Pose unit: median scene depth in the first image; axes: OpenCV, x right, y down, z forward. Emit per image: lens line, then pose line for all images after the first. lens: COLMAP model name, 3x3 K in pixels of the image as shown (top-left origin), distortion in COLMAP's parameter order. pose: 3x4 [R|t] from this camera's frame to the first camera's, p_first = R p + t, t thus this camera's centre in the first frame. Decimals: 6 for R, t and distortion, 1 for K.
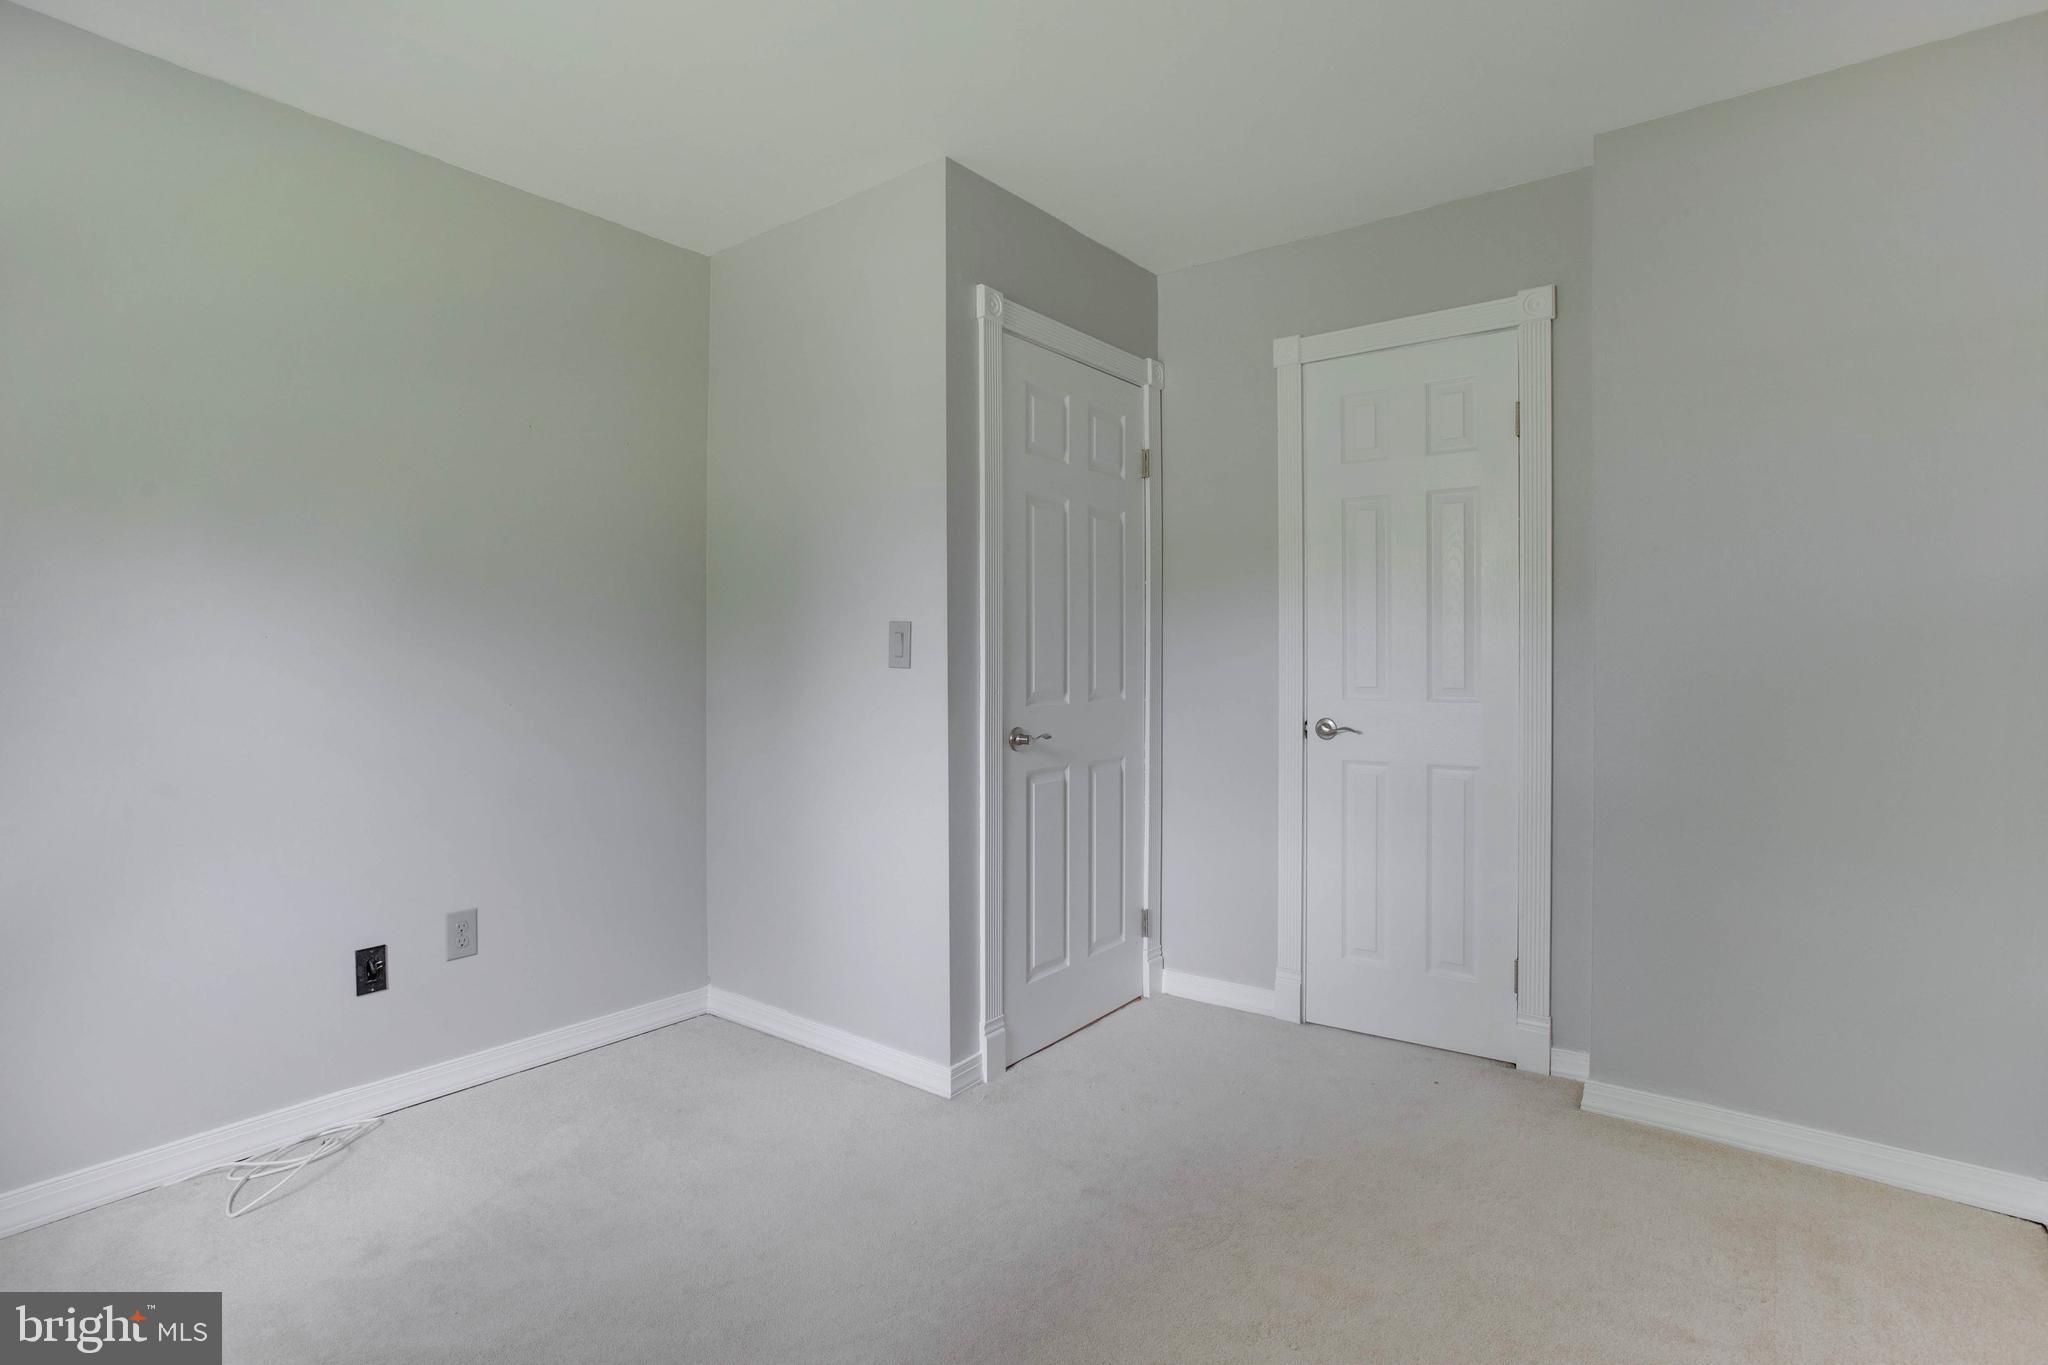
lens RADIAL K [[1022.7, 0, 1013.2], [0, 1022.7, 698.0], [0, 0, 1]] dist [-0.051831, 0.032805]
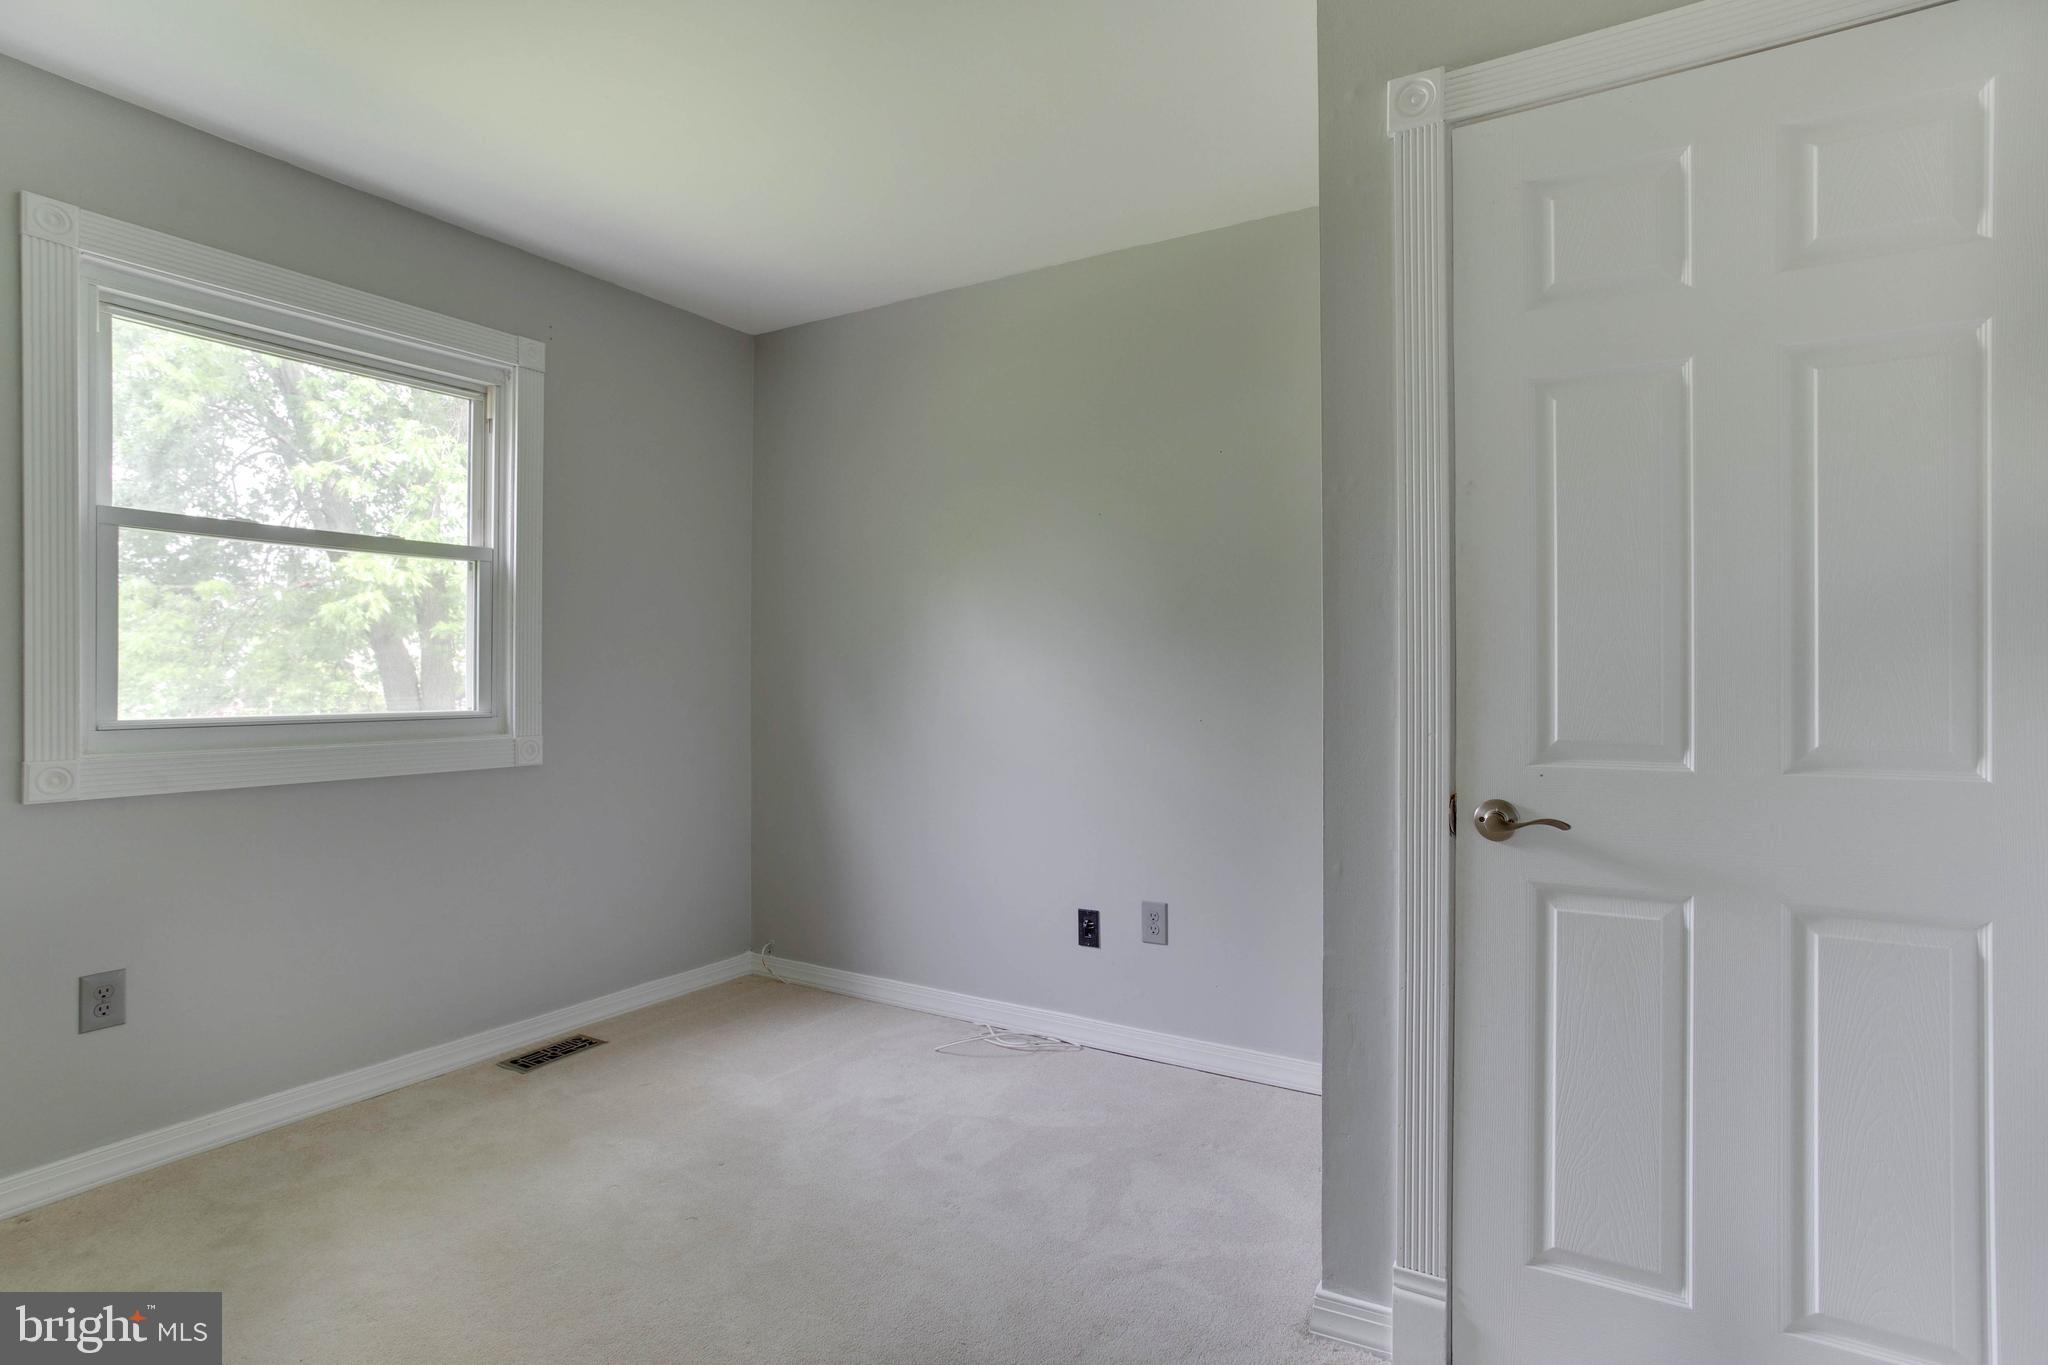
lens RADIAL K [[1022.7, 0, 1013.2], [0, 1022.7, 698.0], [0, 0, 1]] dist [-0.051831, 0.032805]
pose [[0.130020, 0.020916, -0.991291, 0.521083], [-0.044744, 0.998883, 0.015208, -0.023458], [0.990501, 0.042377, 0.130810, 0.651758]]
